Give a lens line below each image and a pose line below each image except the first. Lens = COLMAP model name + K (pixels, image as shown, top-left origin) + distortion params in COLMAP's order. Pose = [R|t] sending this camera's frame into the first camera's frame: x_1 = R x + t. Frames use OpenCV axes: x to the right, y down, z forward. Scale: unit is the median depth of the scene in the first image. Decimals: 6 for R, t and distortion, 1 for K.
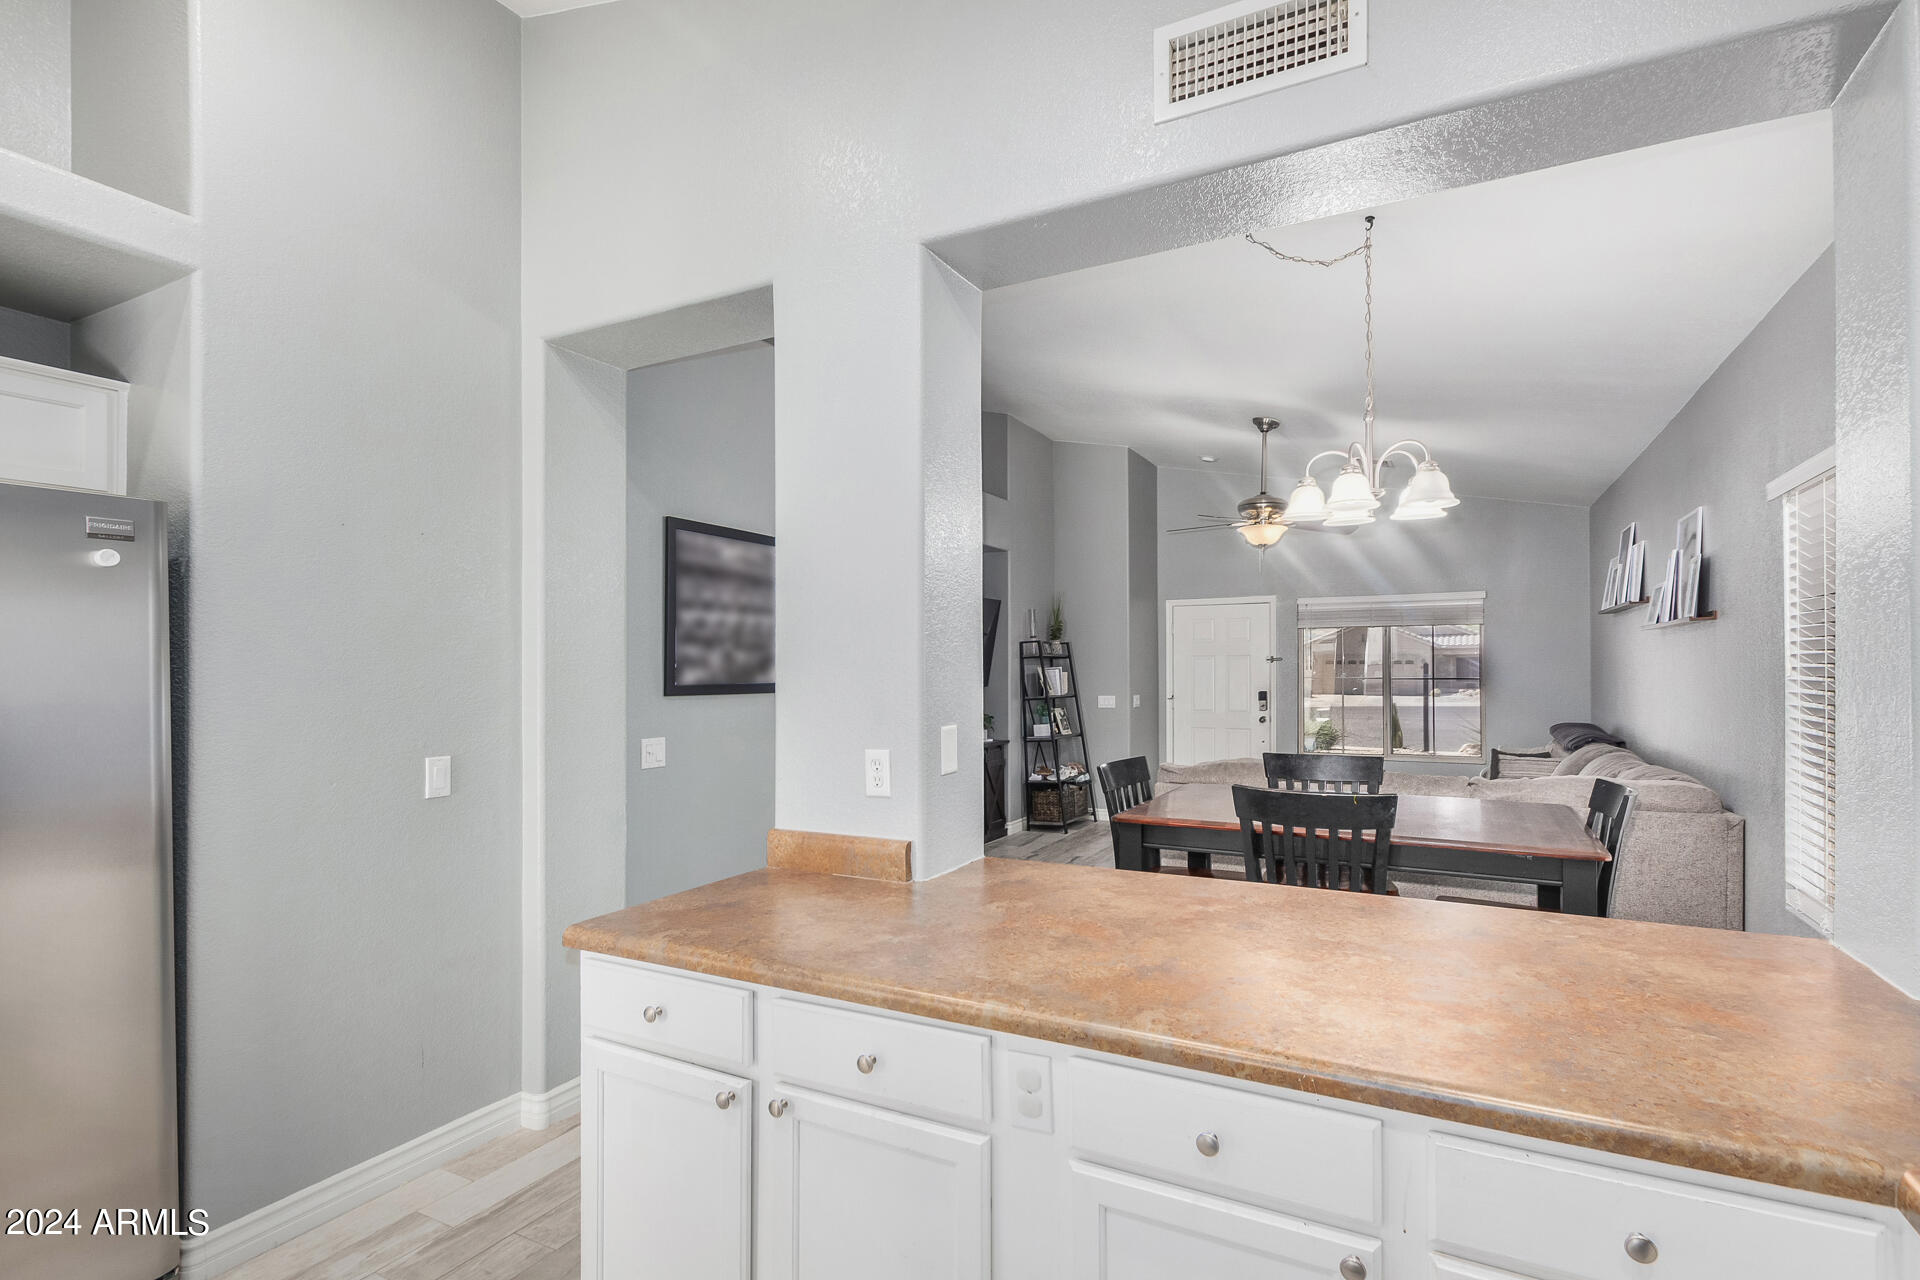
lens RADIAL K [[907.0, 0, 961.5], [0, 907.0, 675.4], [0, 0, 1]] dist [0.011261, -0.000022]
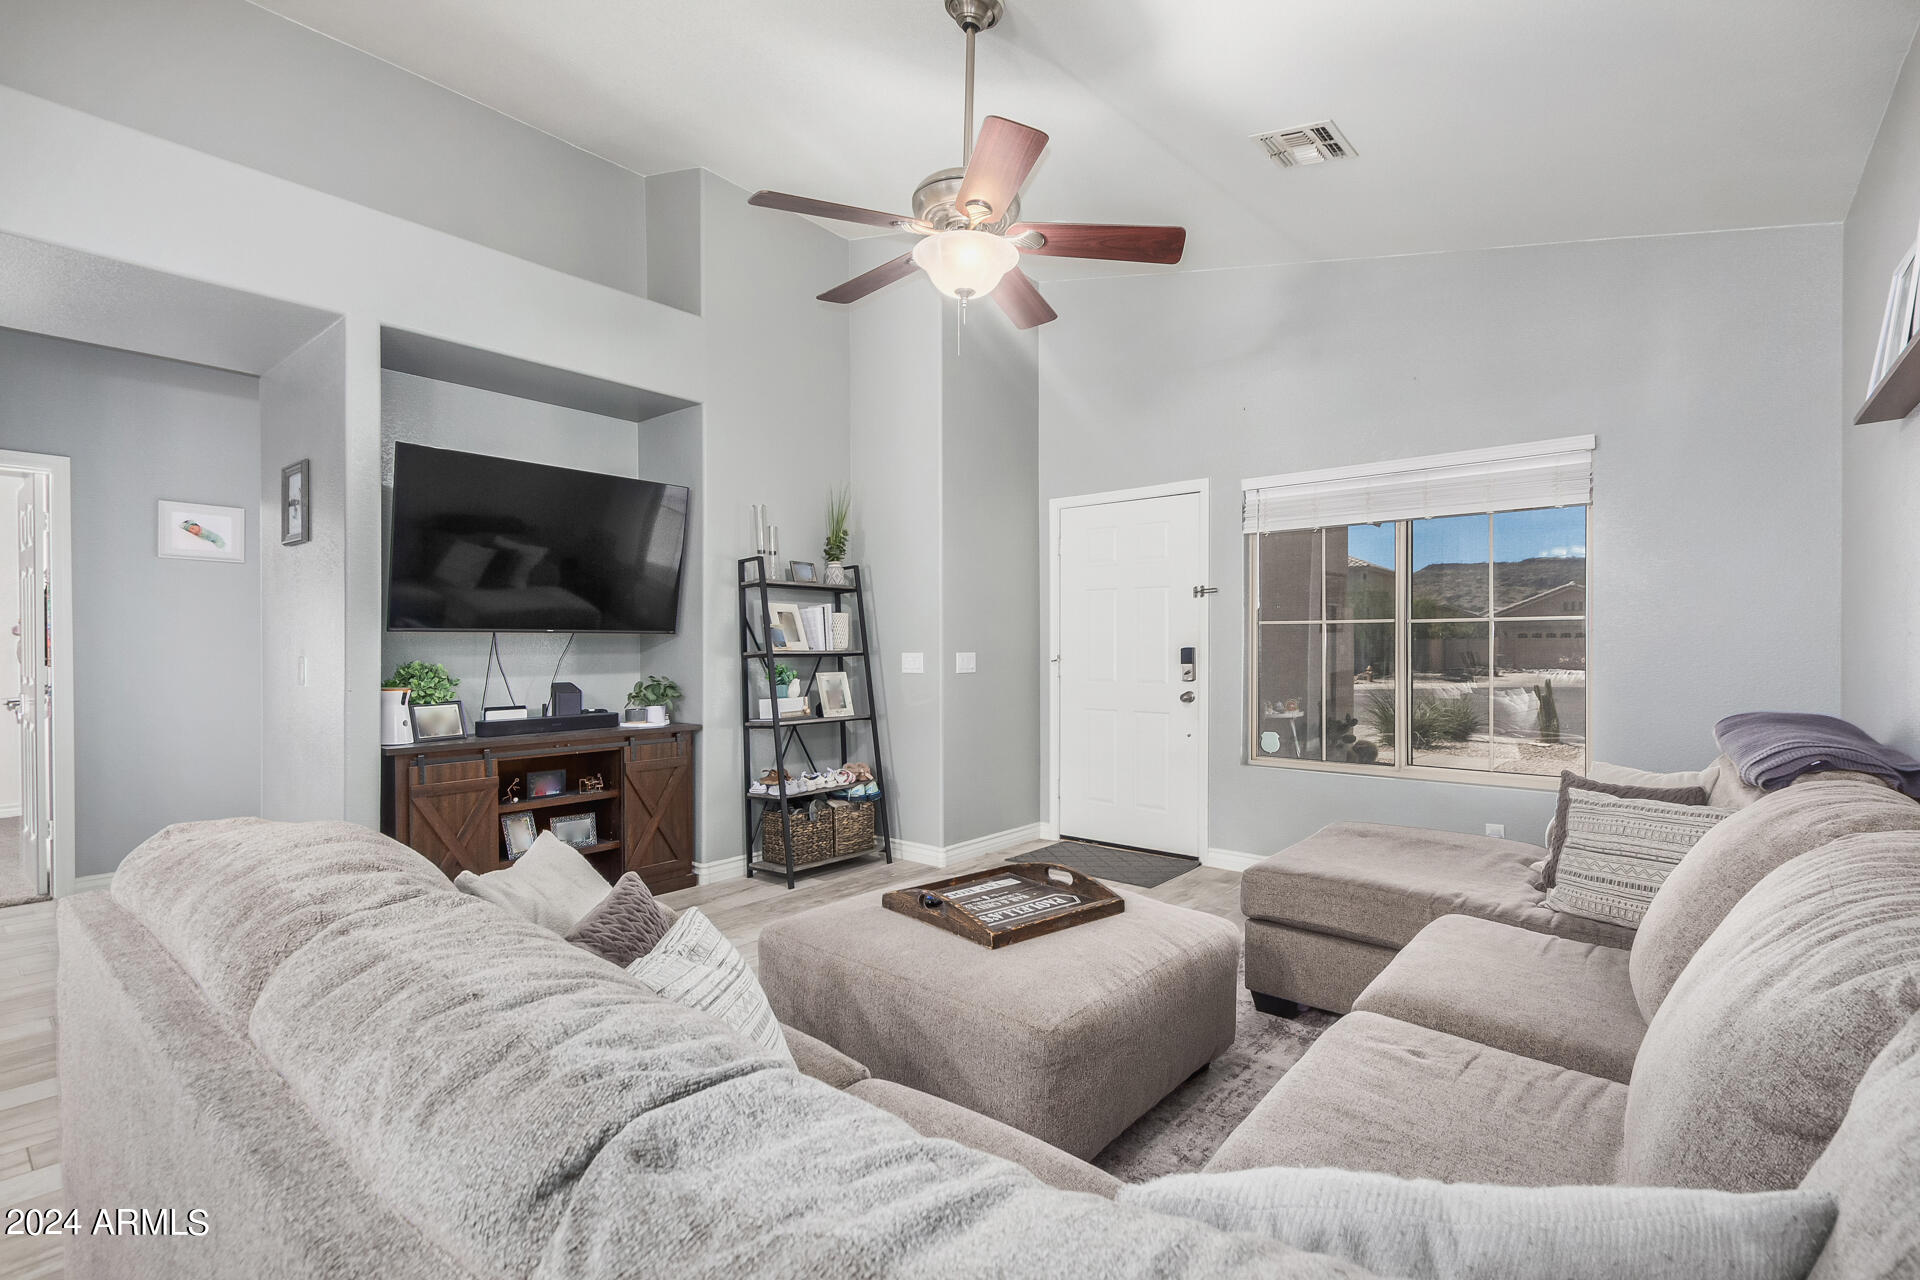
lens RADIAL K [[912.7, 0, 960.0], [0, 912.7, 640.0], [0, 0, 1]] dist [0.023330, -0.000063]
pose [[0.981217, 0.004178, -0.192860, 0.312891], [-0.007123, 0.999868, -0.014579, 0.022921], [0.192773, 0.015679, 0.981118, 0.423244]]
